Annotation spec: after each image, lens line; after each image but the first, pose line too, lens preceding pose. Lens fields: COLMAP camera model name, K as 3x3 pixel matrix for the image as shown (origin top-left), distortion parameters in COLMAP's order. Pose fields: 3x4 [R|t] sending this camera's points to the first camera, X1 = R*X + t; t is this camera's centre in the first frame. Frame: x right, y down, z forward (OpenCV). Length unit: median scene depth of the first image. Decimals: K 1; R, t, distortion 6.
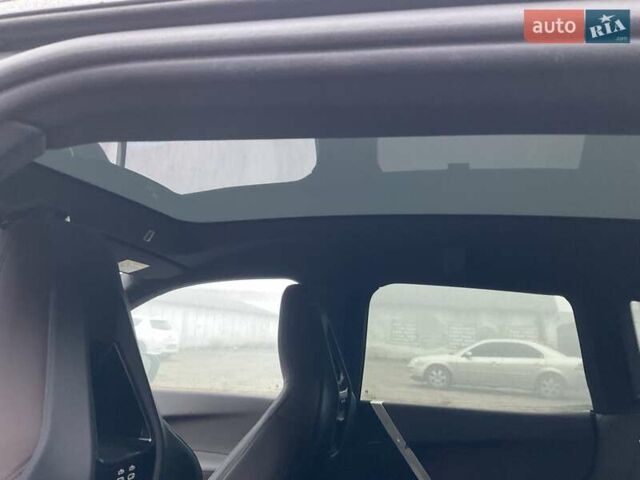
lens RADIAL K [[523.4, 0, 320.0], [0, 523.4, 240.0], [0, 0, 1]] dist [0.105465, -0.190902]
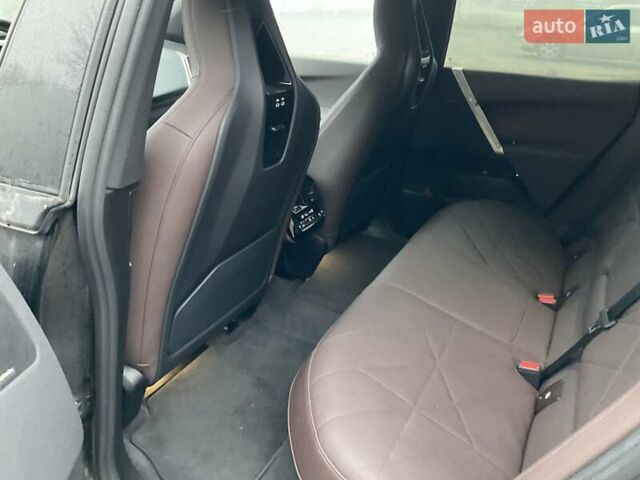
lens RADIAL K [[523.4, 0, 320.0], [0, 523.4, 240.0], [0, 0, 1]] dist [0.105465, -0.190902]
pose [[0.983317, 0.072975, -0.166622, 0.032685], [0.034783, 0.823663, 0.566011, -0.060935], [0.178546, -0.562364, 0.807383, -0.237427]]
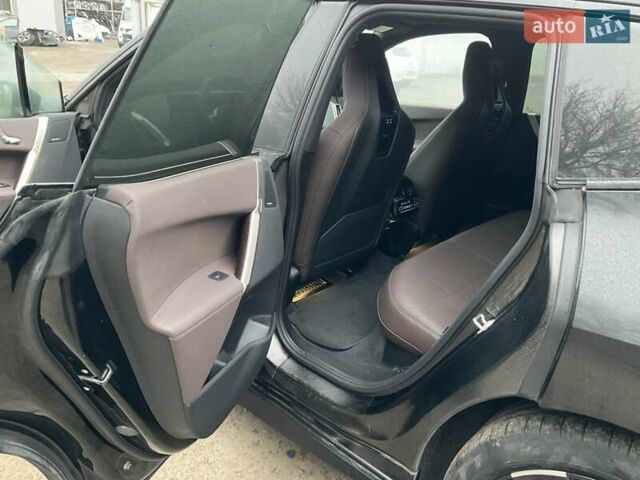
lens RADIAL K [[523.4, 0, 320.0], [0, 523.4, 240.0], [0, 0, 1]] dist [0.105465, -0.190902]
pose [[0.907414, 0.134230, -0.398223, 0.227384], [0.075251, 0.880397, 0.468229, -0.165162], [0.413445, -0.454845, 0.788784, -0.738483]]
